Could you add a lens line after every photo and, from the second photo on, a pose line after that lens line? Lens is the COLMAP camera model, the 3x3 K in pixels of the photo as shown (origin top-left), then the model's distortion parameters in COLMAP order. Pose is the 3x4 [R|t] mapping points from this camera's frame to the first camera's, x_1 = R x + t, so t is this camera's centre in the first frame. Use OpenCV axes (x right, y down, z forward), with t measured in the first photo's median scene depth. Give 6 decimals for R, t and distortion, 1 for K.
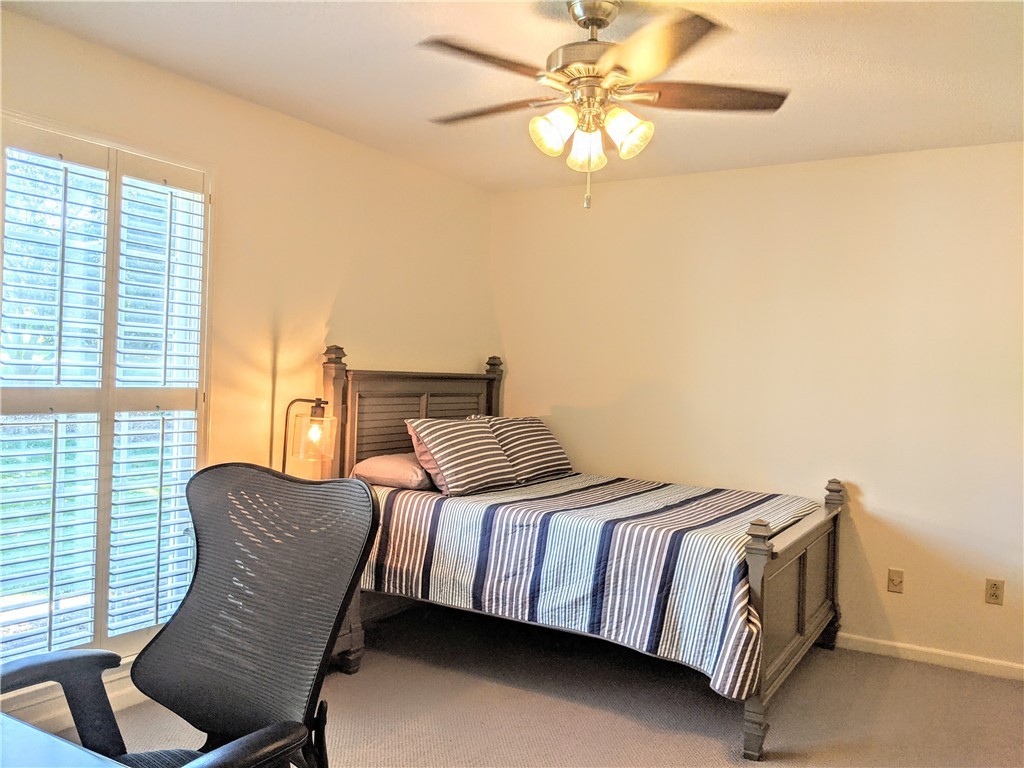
lens RADIAL K [[815.5, 0, 512.0], [0, 815.5, 384.0], [0, 0, 1]] dist [0.100433, -0.192518]
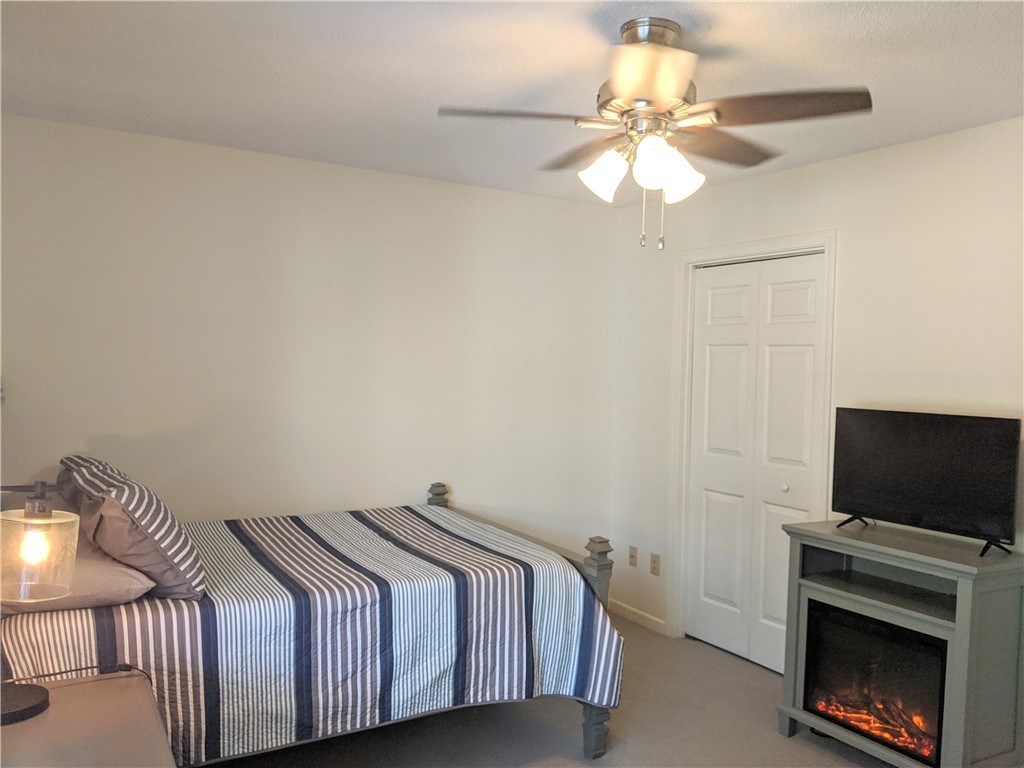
lens RADIAL K [[815.5, 0, 512.0], [0, 815.5, 384.0], [0, 0, 1]] dist [0.100433, -0.192518]
pose [[0.484945, -0.045729, 0.873348, -0.606612], [0.006671, 0.998796, 0.048593, -0.078614], [-0.874519, -0.017739, 0.484667, 0.510592]]
